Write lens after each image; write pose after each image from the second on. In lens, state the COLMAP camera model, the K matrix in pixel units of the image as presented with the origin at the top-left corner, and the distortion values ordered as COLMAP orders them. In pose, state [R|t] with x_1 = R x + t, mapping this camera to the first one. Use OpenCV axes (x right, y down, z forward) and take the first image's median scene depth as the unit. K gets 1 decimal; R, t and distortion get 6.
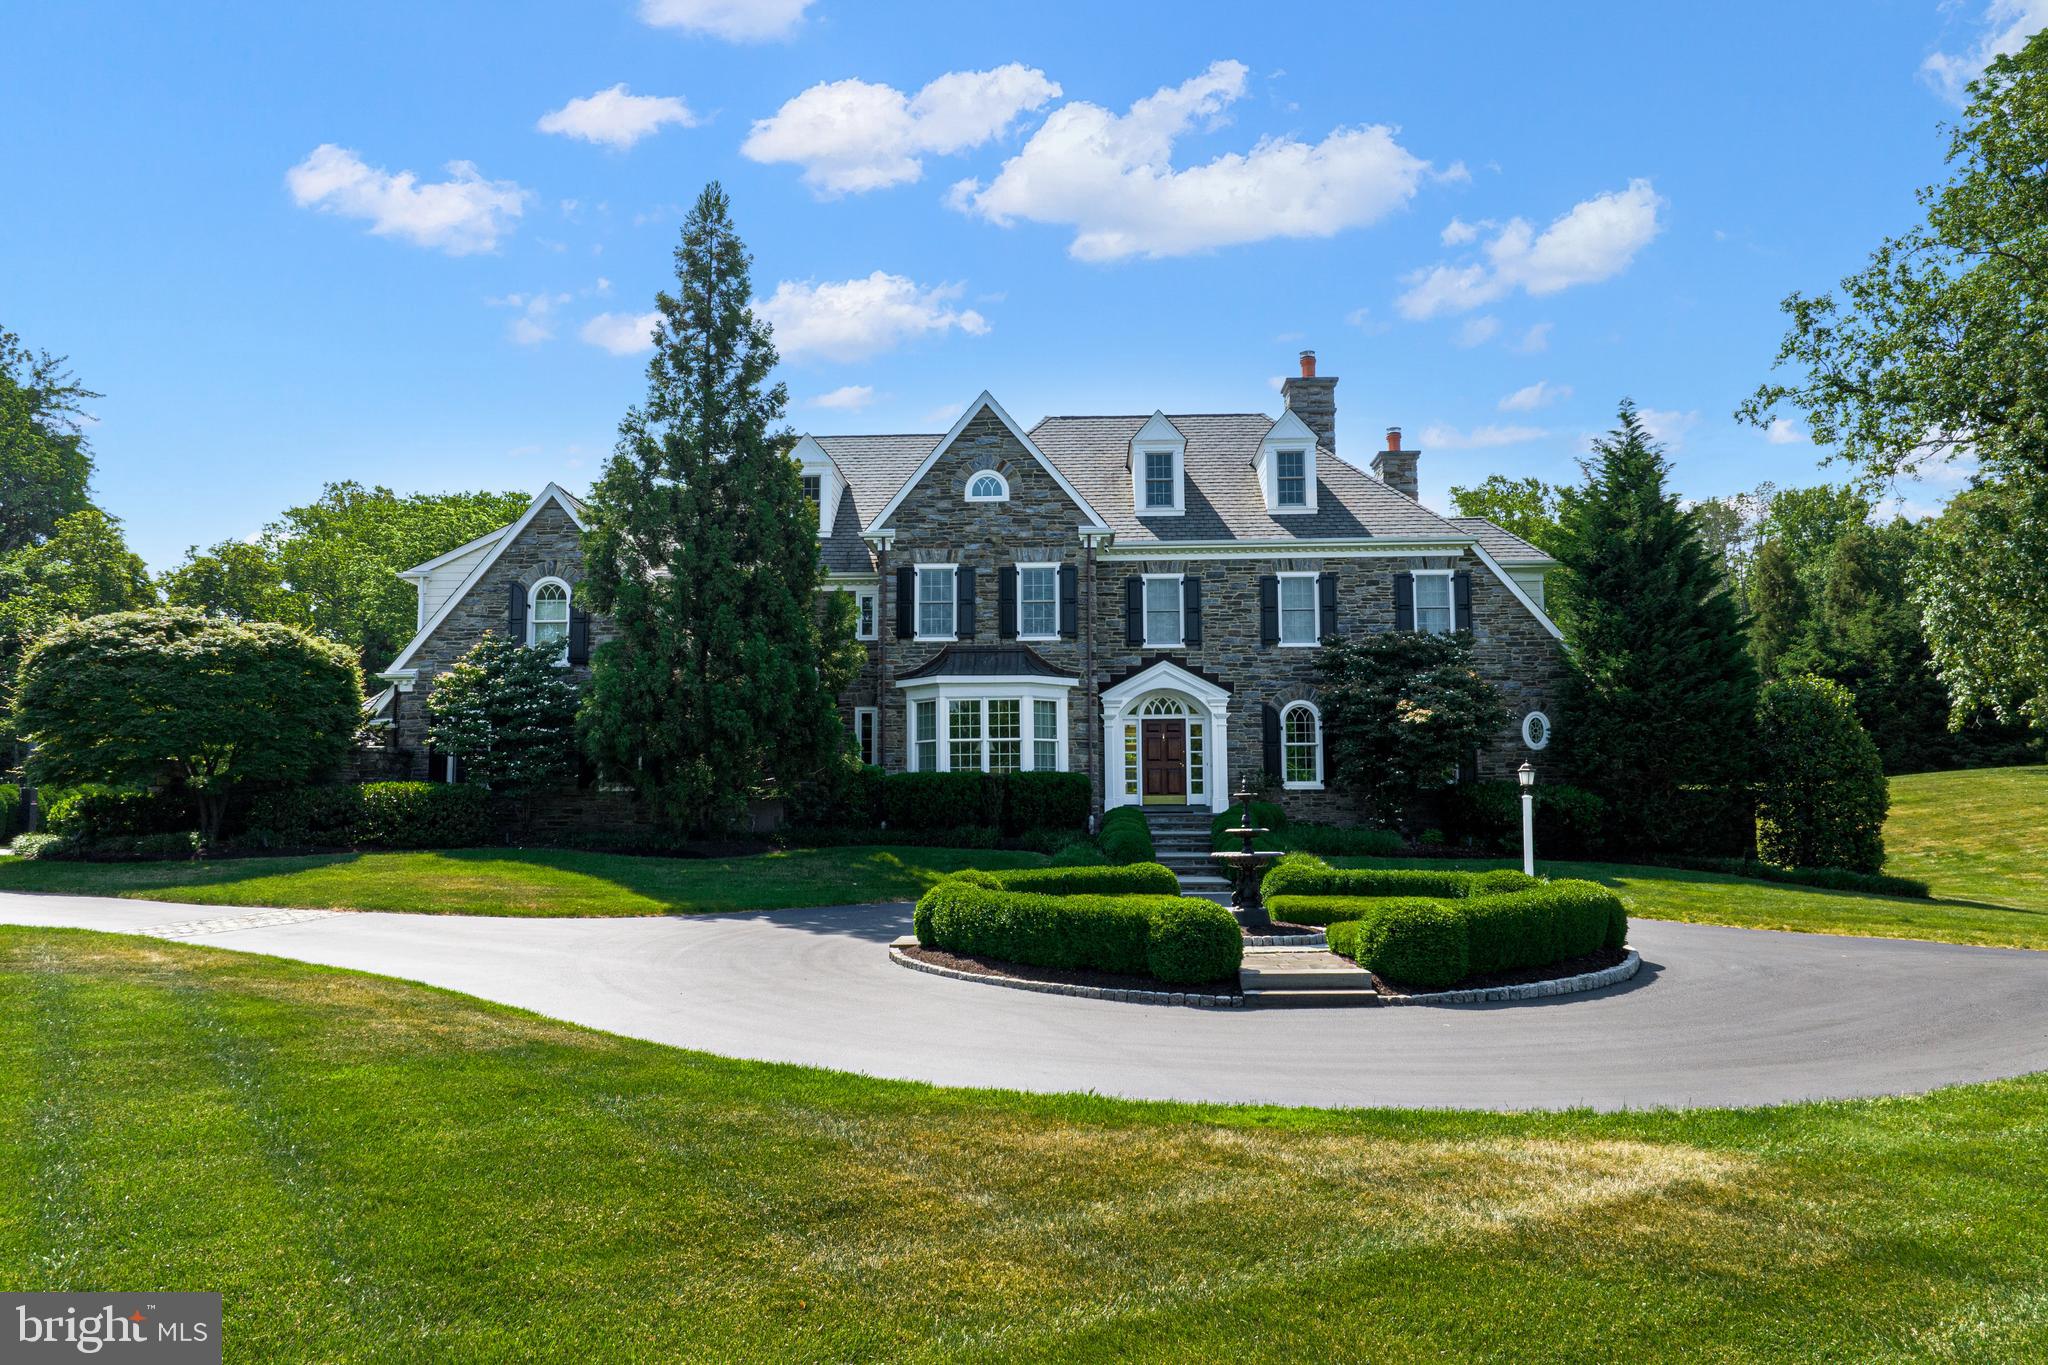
lens RADIAL K [[1439.1, 0, 1028.4], [0, 1439.1, 688.4], [0, 0, 1]] dist [-0.033605, -0.002209]
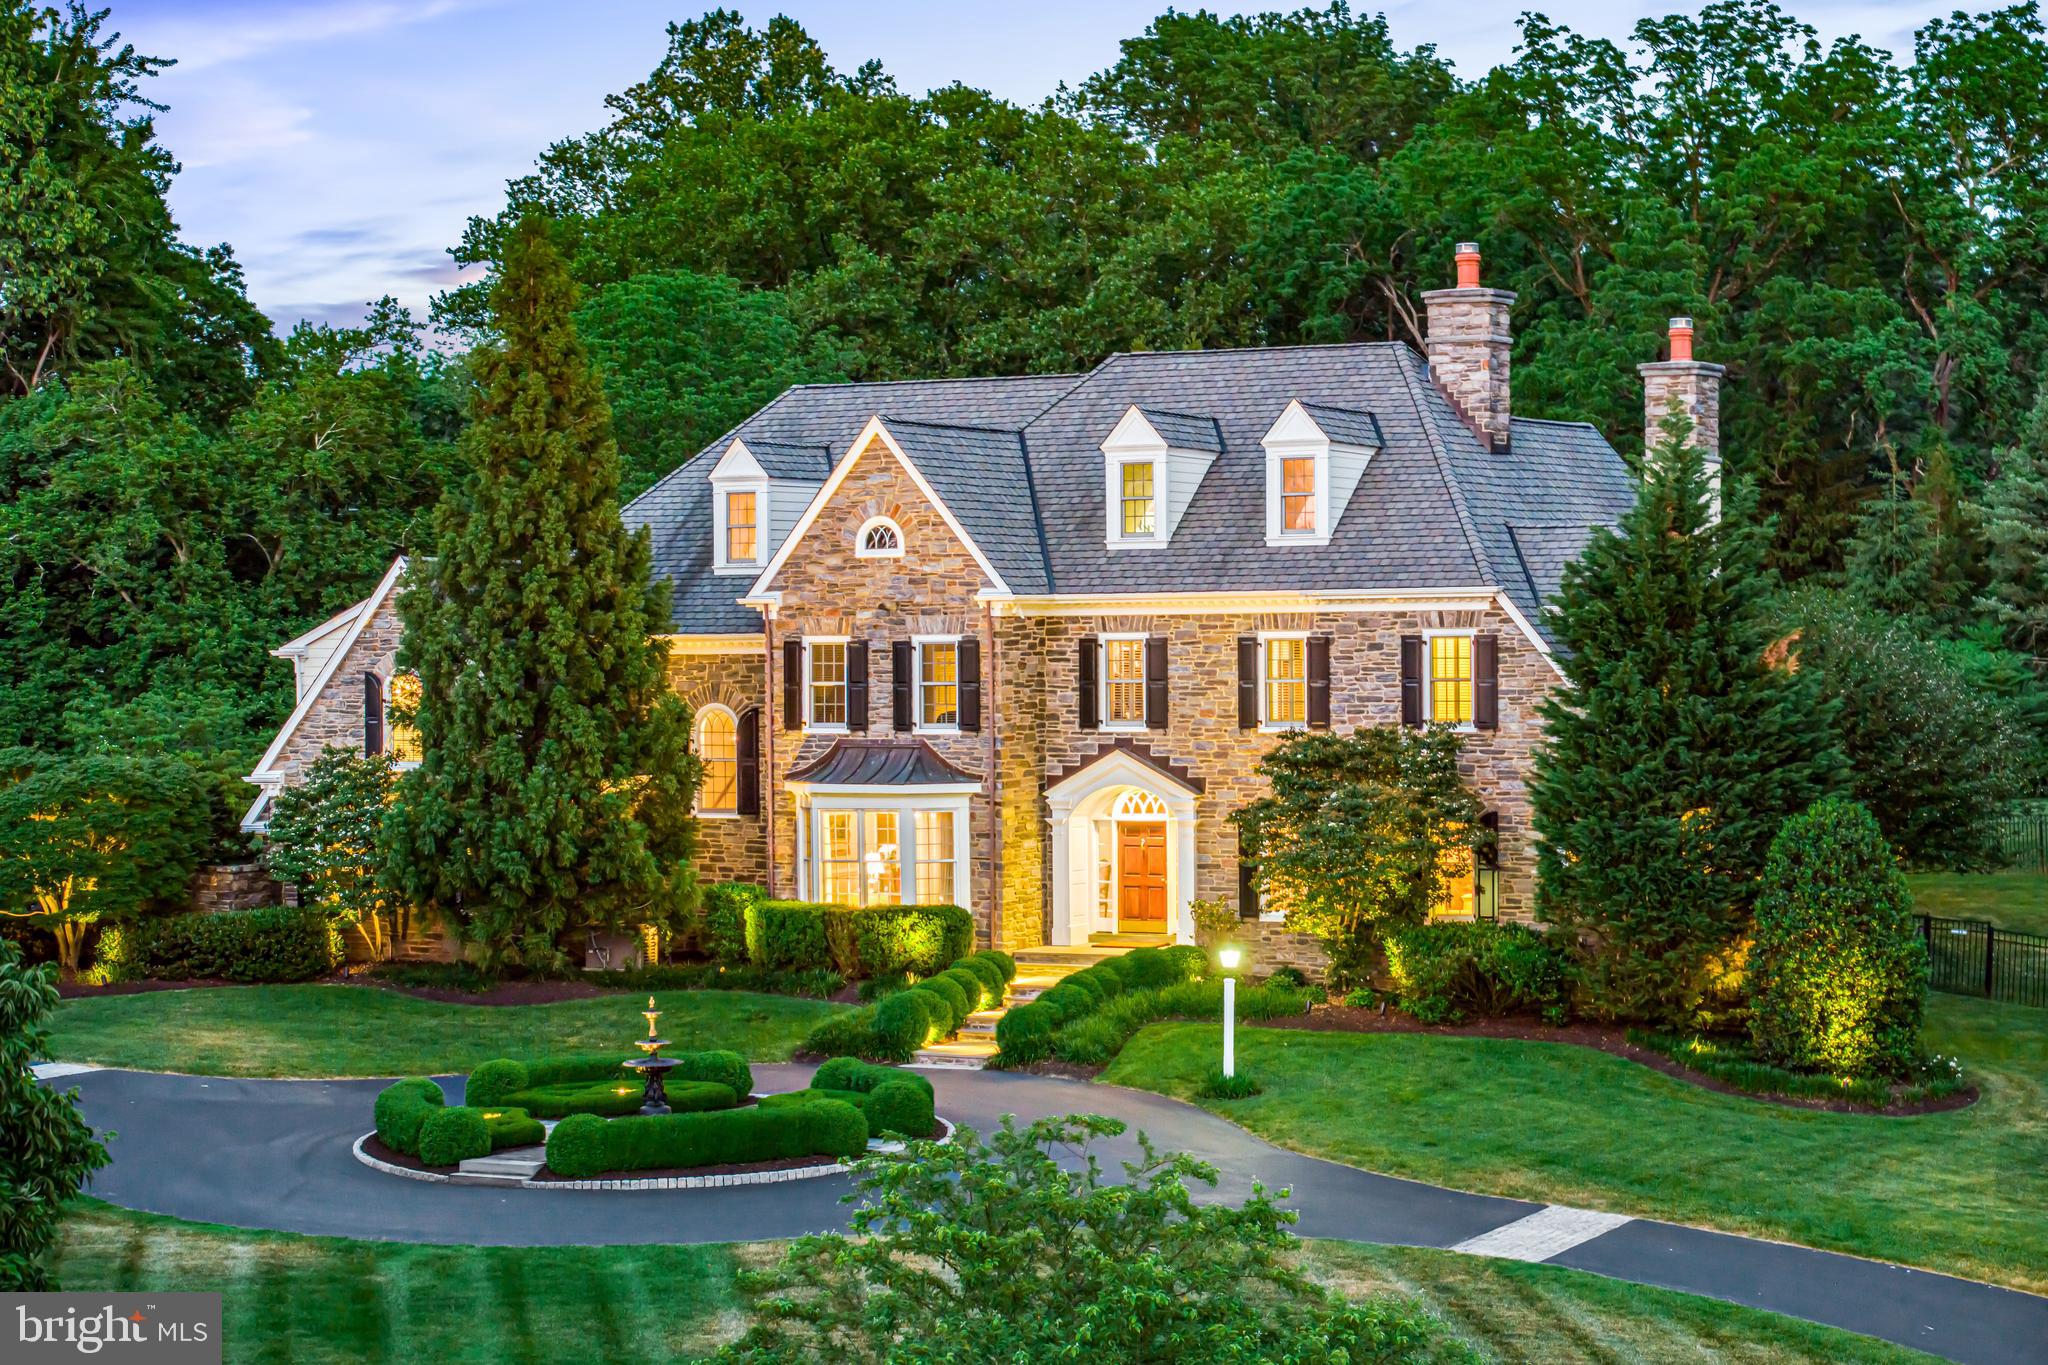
lens RADIAL K [[4288.8, 0, 1018.7], [0, 4288.8, 685.0], [0, 0, 1]] dist [-0.281588, 2.552697]
pose [[0.897934, 0.002238, -0.440124, 1.080308], [0.045845, 0.994072, 0.098586, -0.288917], [0.437736, -0.108701, 0.892509, -1.086233]]
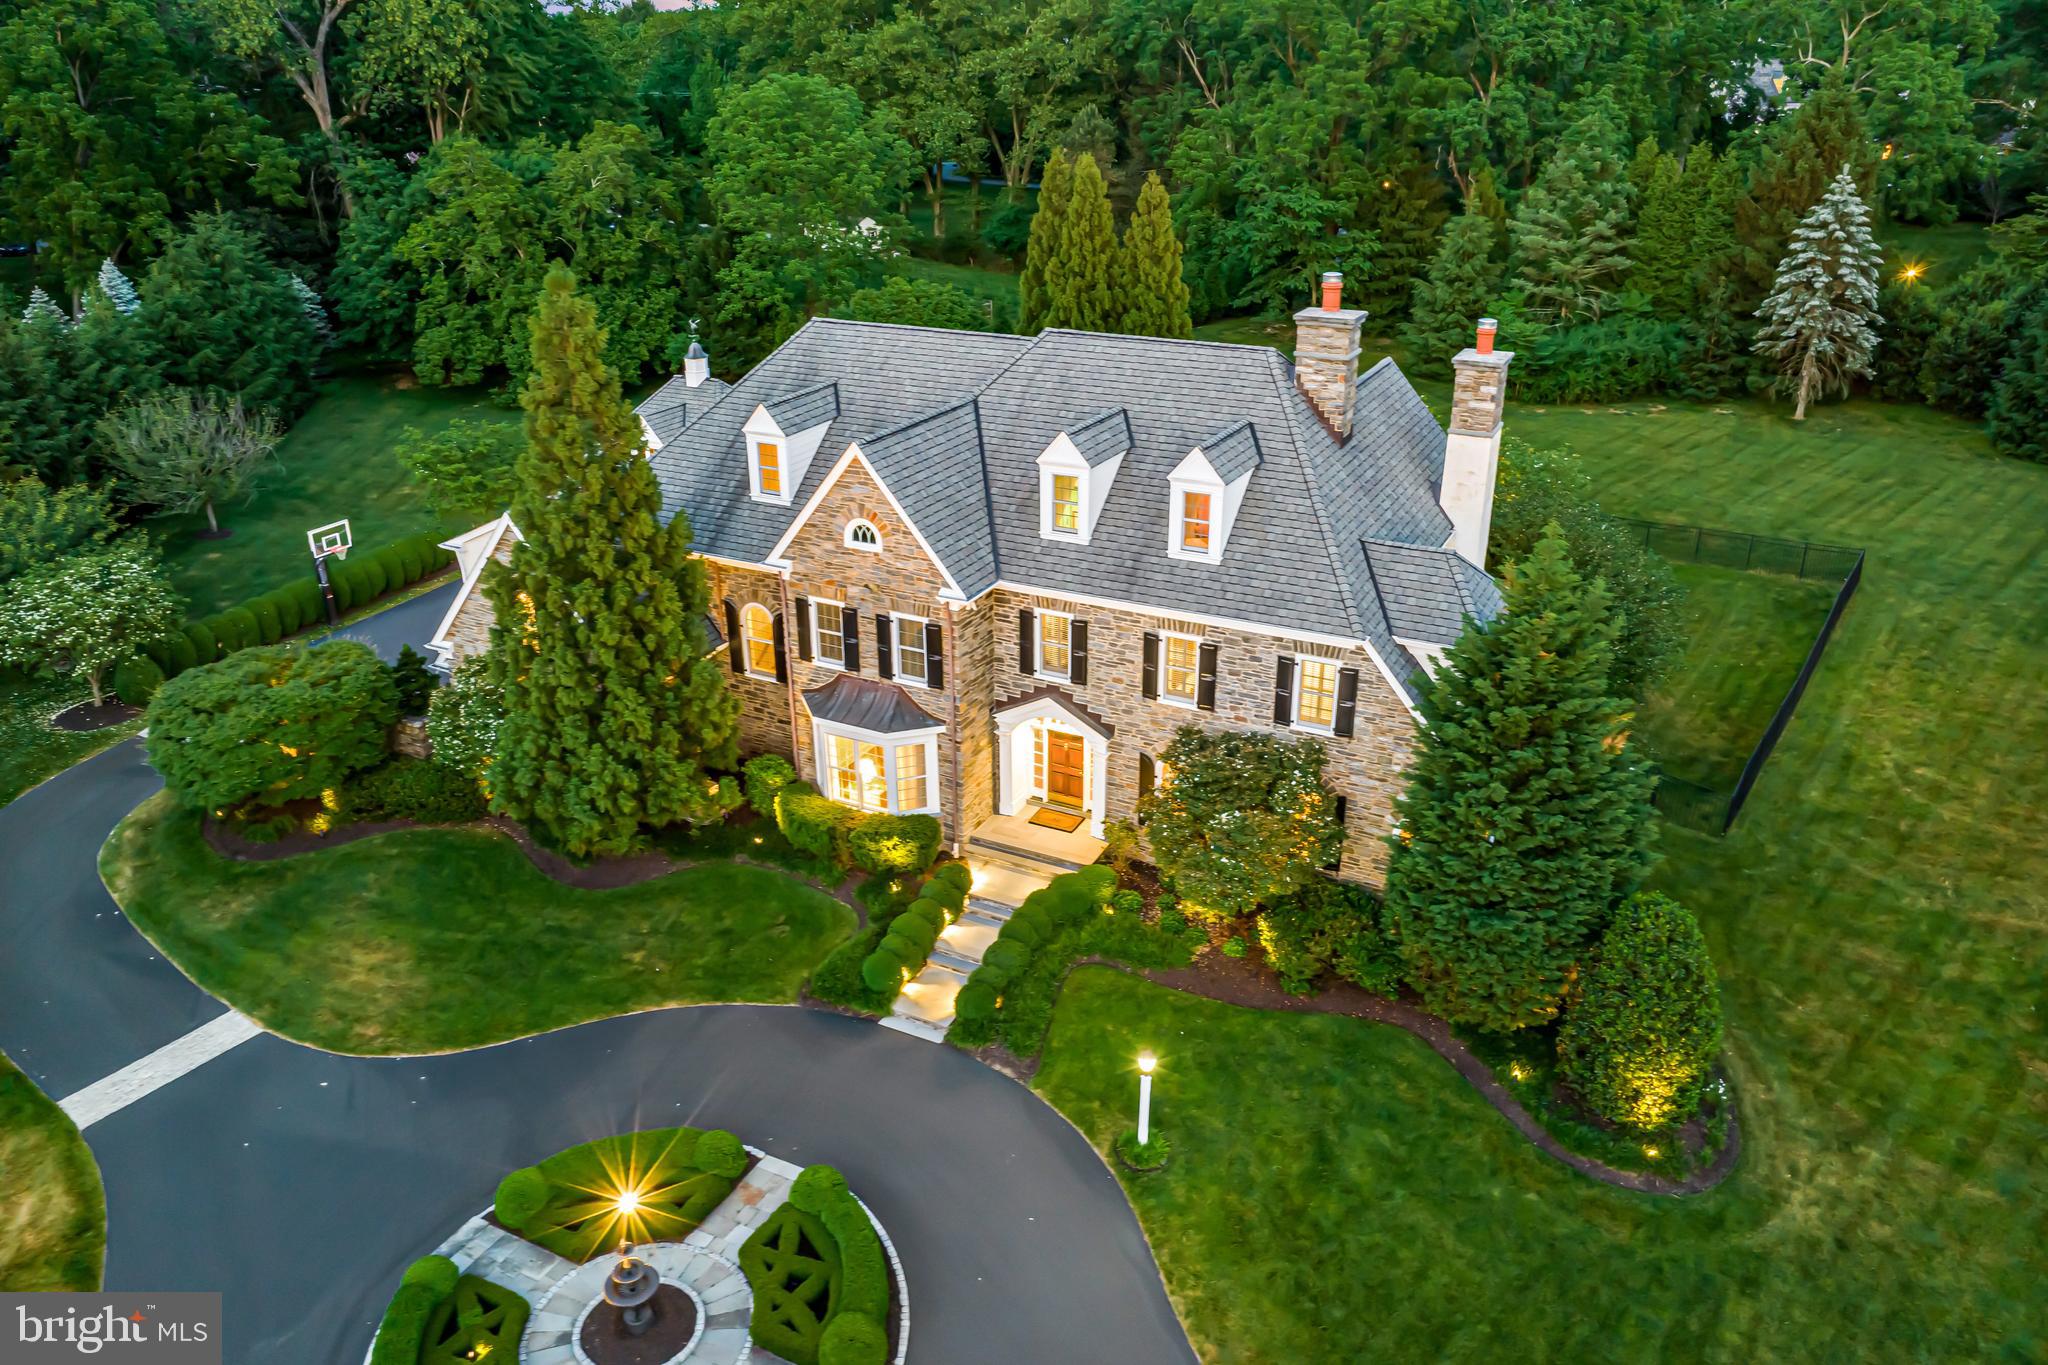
lens RADIAL K [[1445.5, 0, 1028.0], [0, 1445.5, 682.5], [0, 0, 1]] dist [-0.036395, -0.000814]
pose [[0.905802, 0.170263, -0.387986, 0.486880], [0.041567, 0.875580, 0.481282, -0.532214], [0.421657, -0.452074, 0.786025, 0.204340]]
